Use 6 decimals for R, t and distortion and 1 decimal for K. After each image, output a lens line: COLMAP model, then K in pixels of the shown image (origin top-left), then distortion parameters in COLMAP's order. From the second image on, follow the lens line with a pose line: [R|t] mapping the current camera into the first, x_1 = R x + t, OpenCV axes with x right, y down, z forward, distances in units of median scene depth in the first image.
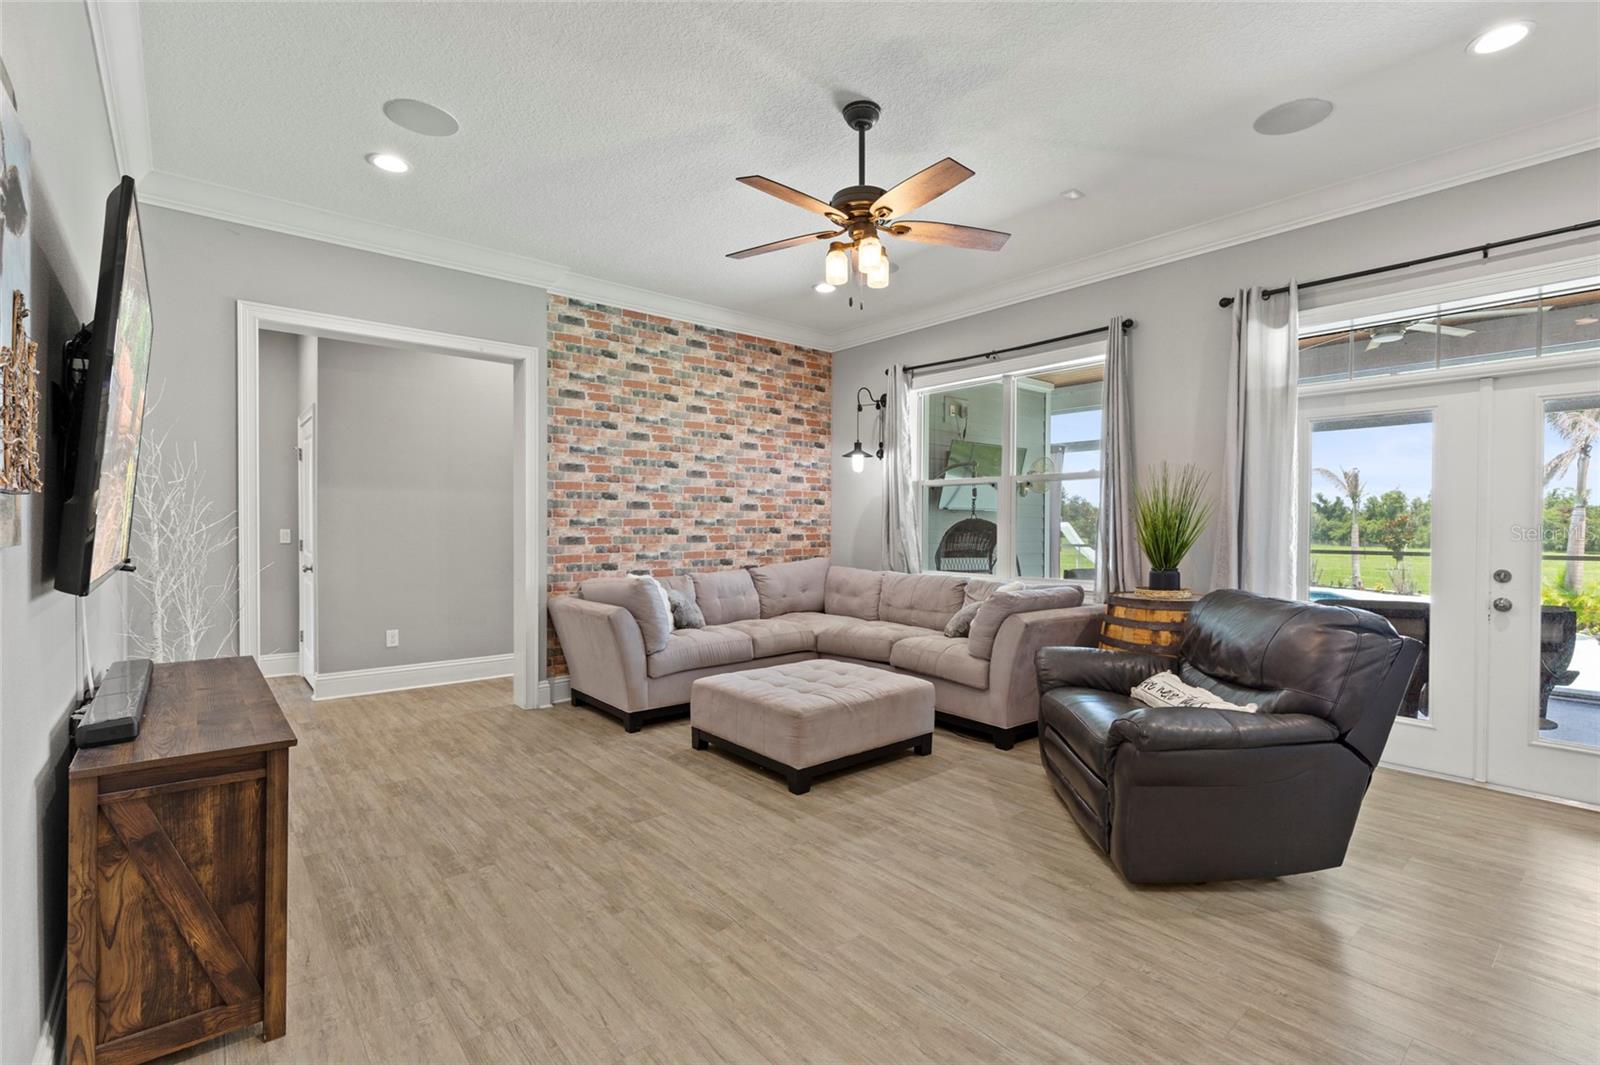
lens RADIAL K [[720.2, 0, 808.6], [0, 720.2, 532.9], [0, 0, 1]] dist [0.002275, 0.001627]
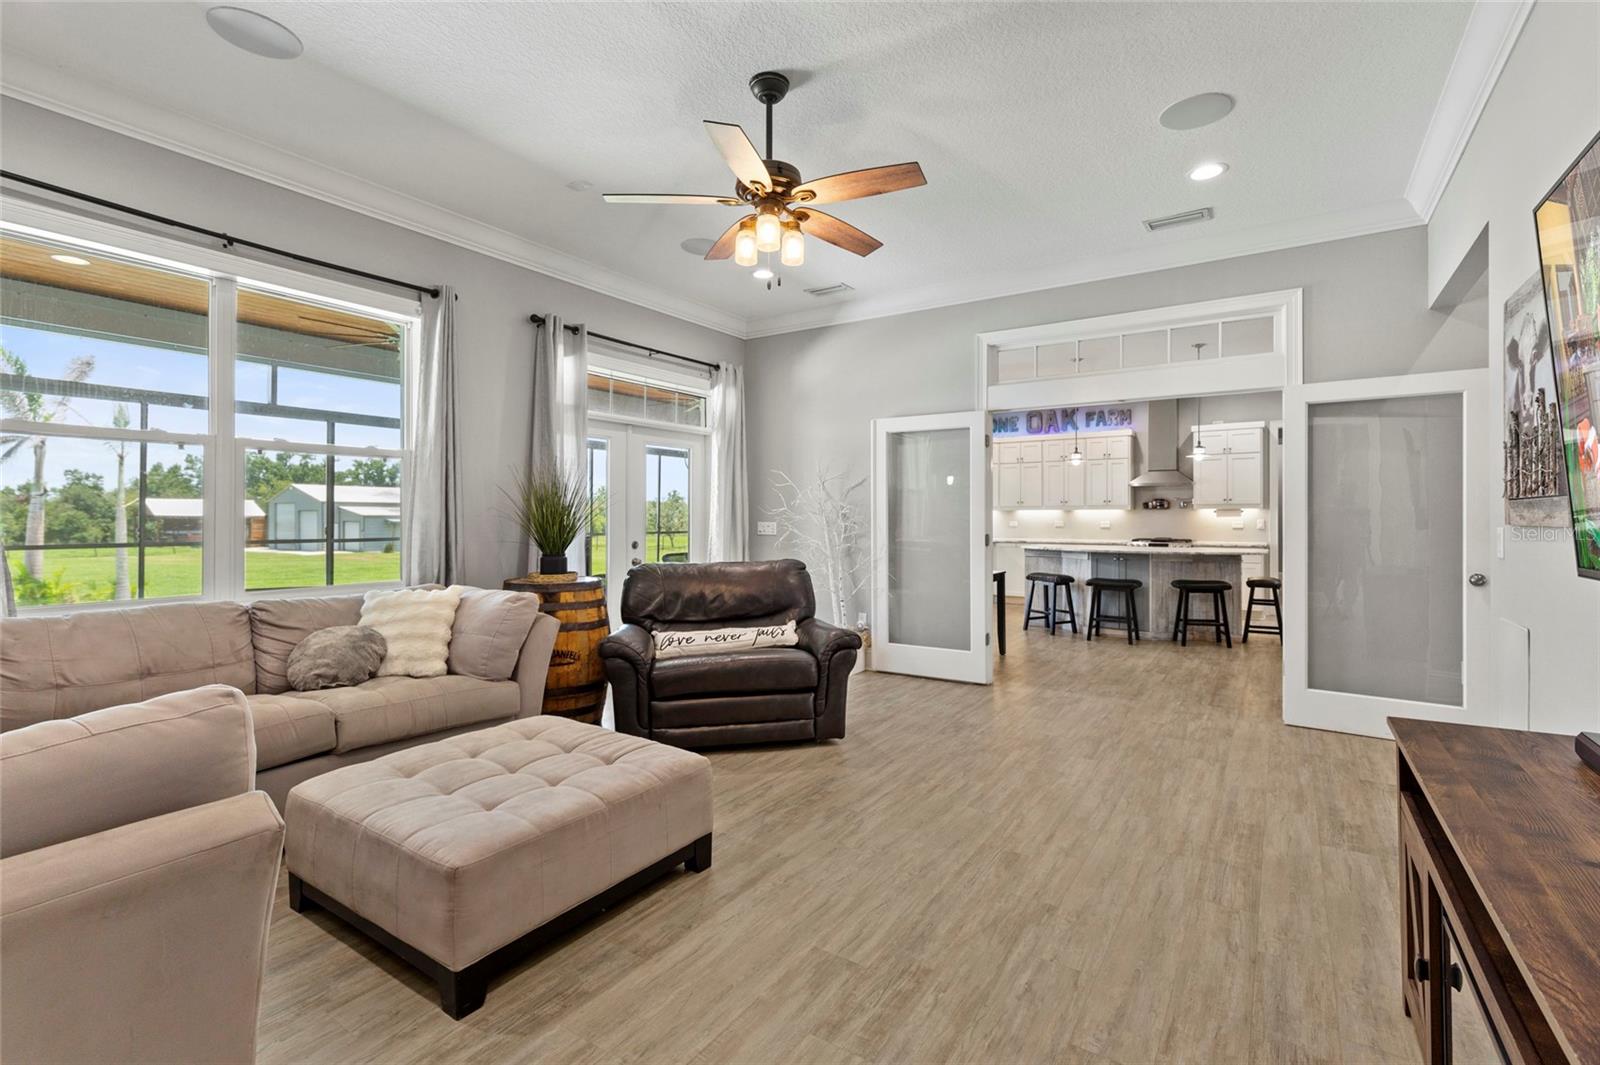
lens RADIAL K [[720.2, 0, 808.8], [0, 720.2, 519.0], [0, 0, 1]] dist [0.002275, 0.001627]
pose [[-0.278678, -0.005897, 0.960366, -0.931919], [0.010170, 0.999907, 0.009091, -0.014491], [-0.960331, 0.012300, -0.278592, 1.322761]]
